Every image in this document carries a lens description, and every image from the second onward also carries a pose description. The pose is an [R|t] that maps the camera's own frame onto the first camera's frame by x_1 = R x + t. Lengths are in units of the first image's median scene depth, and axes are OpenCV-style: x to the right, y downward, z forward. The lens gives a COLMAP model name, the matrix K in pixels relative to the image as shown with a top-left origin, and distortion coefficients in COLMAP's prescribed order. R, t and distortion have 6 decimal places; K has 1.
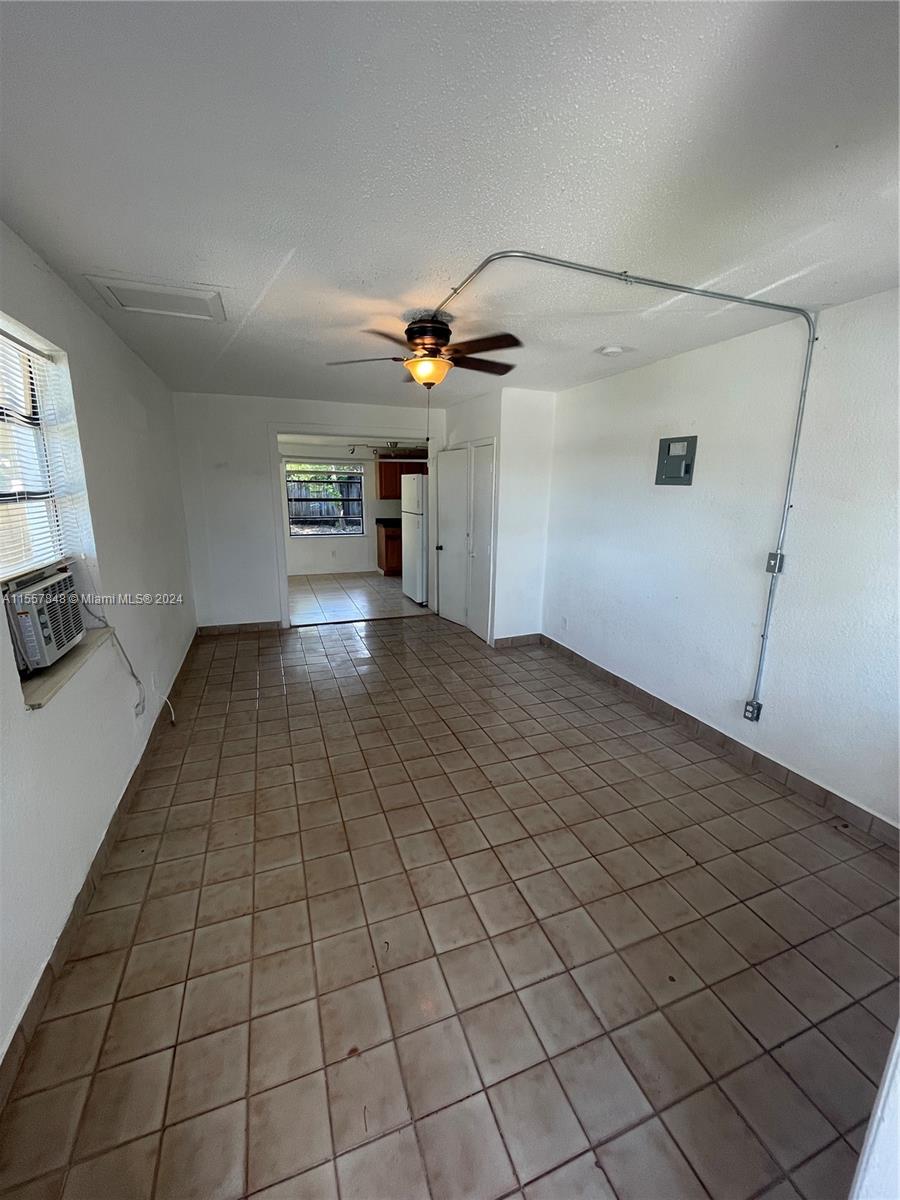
lens RADIAL K [[484.7, 0, 445.3], [0, 484.7, 594.5], [0, 0, 1]] dist [-0.003597, -0.000245]
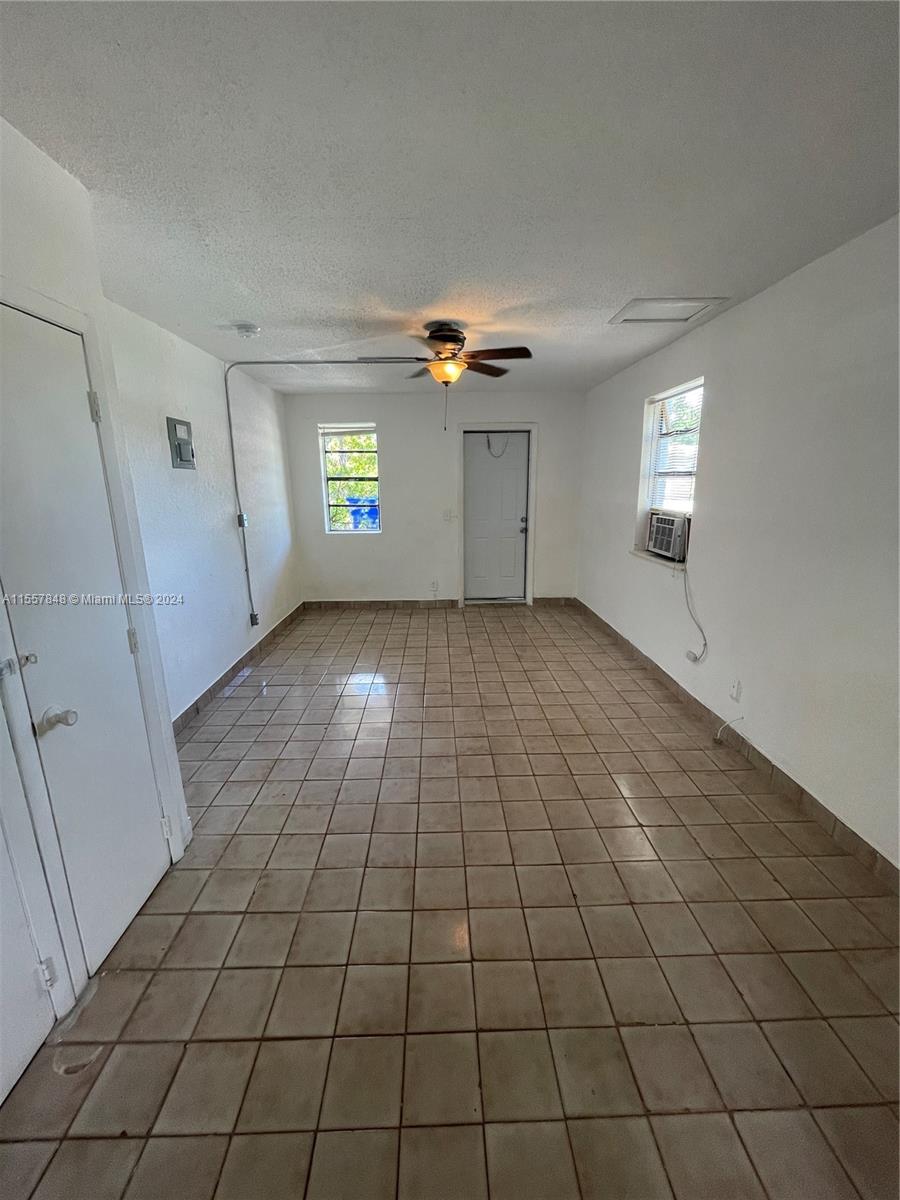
lens RADIAL K [[485.9, 0, 446.5], [0, 485.9, 594.6], [0, 0, 1]] dist [-0.016327, 0.009449]
pose [[-0.945250, -0.078295, 0.316816, -0.426584], [0.072714, 0.895861, 0.438343, -0.466724], [-0.318144, 0.437381, -0.841120, 2.119260]]
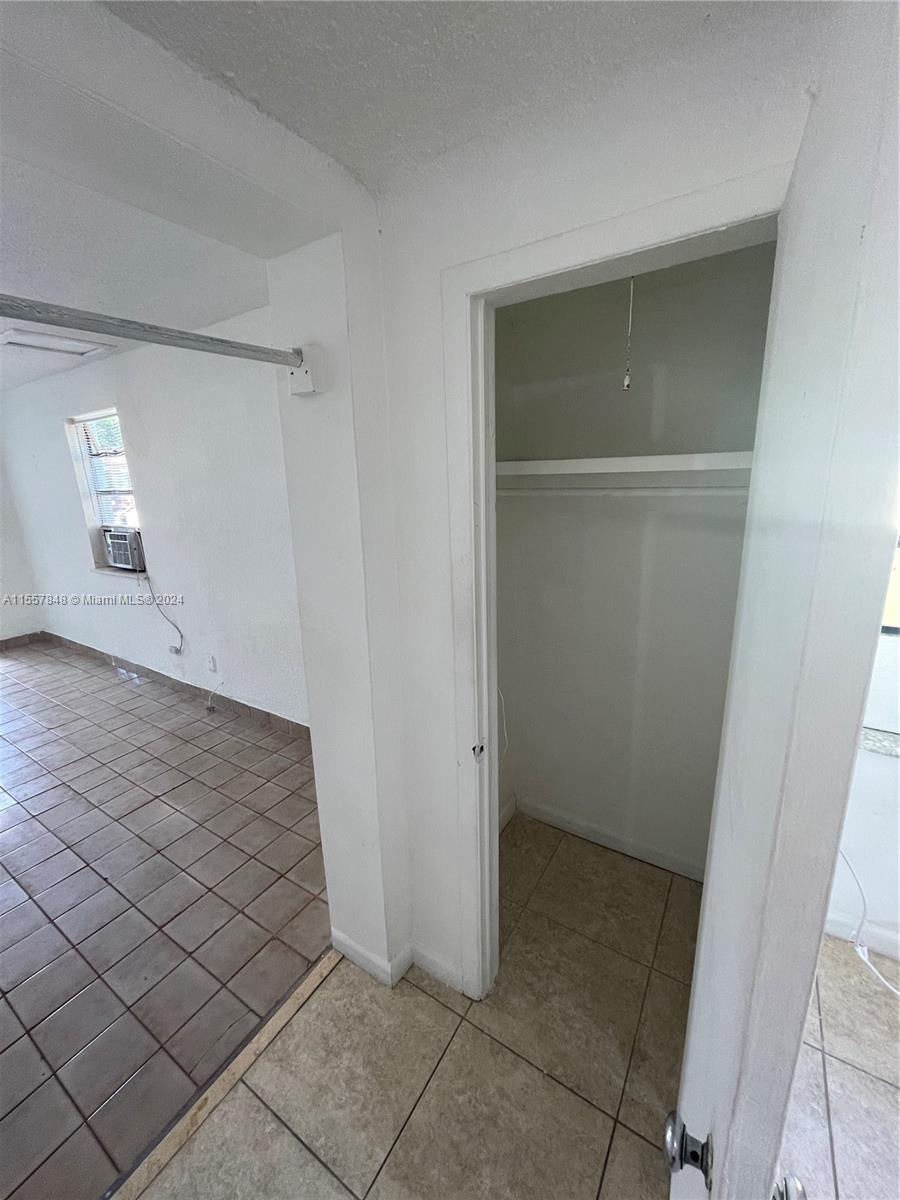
lens RADIAL K [[485.9, 0, 446.5], [0, 485.9, 594.6], [0, 0, 1]] dist [-0.016327, 0.009449]
pose [[-0.799123, 0.162912, -0.578673, -0.479433], [-0.111032, 0.906025, 0.408401, -0.550725], [0.590826, 0.390613, -0.705936, 2.349336]]
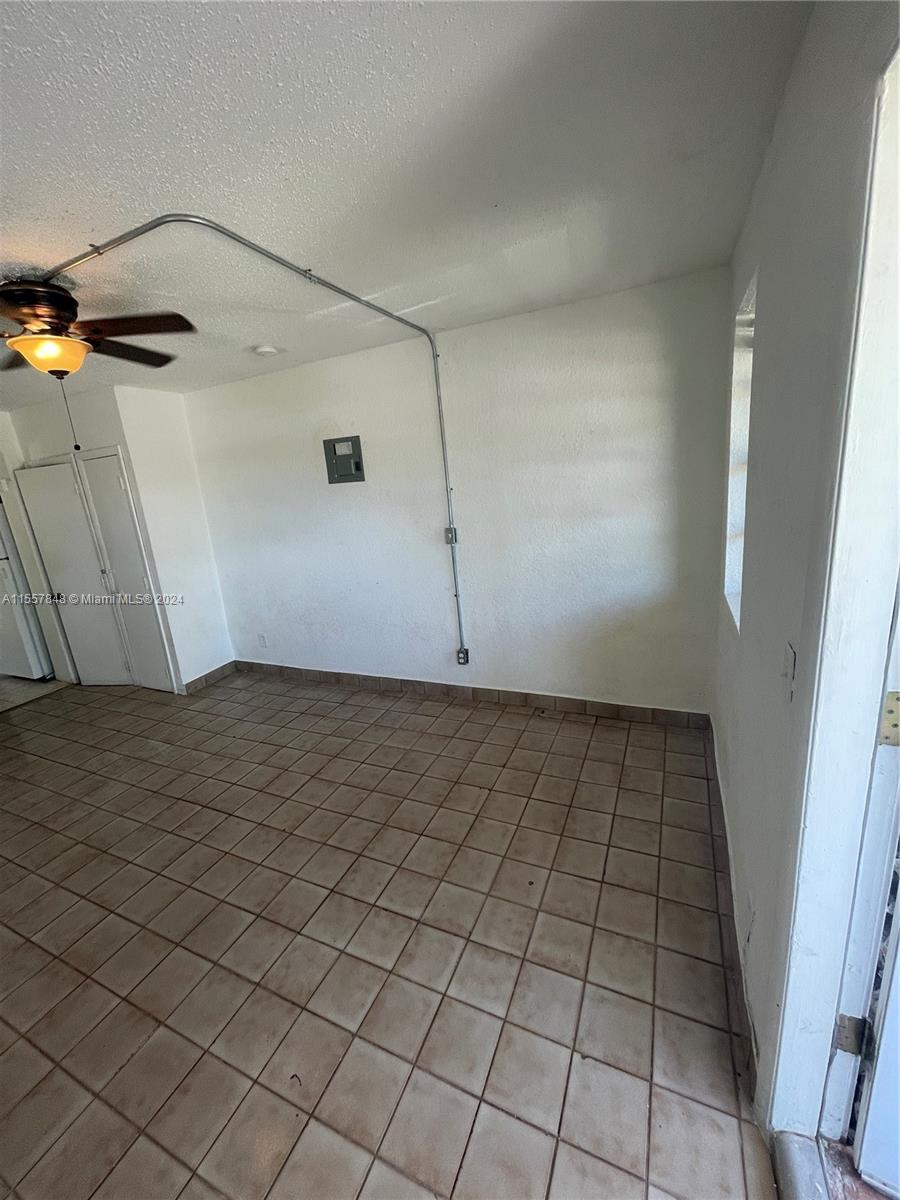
lens RADIAL K [[484.7, 0, 445.3], [0, 484.7, 594.5], [0, 0, 1]] dist [-0.003597, -0.000245]
pose [[0.703599, -0.240094, 0.668807, -0.184180], [0.251602, 0.964392, 0.081514, -0.023592], [-0.664564, 0.110920, 0.738953, 0.109197]]
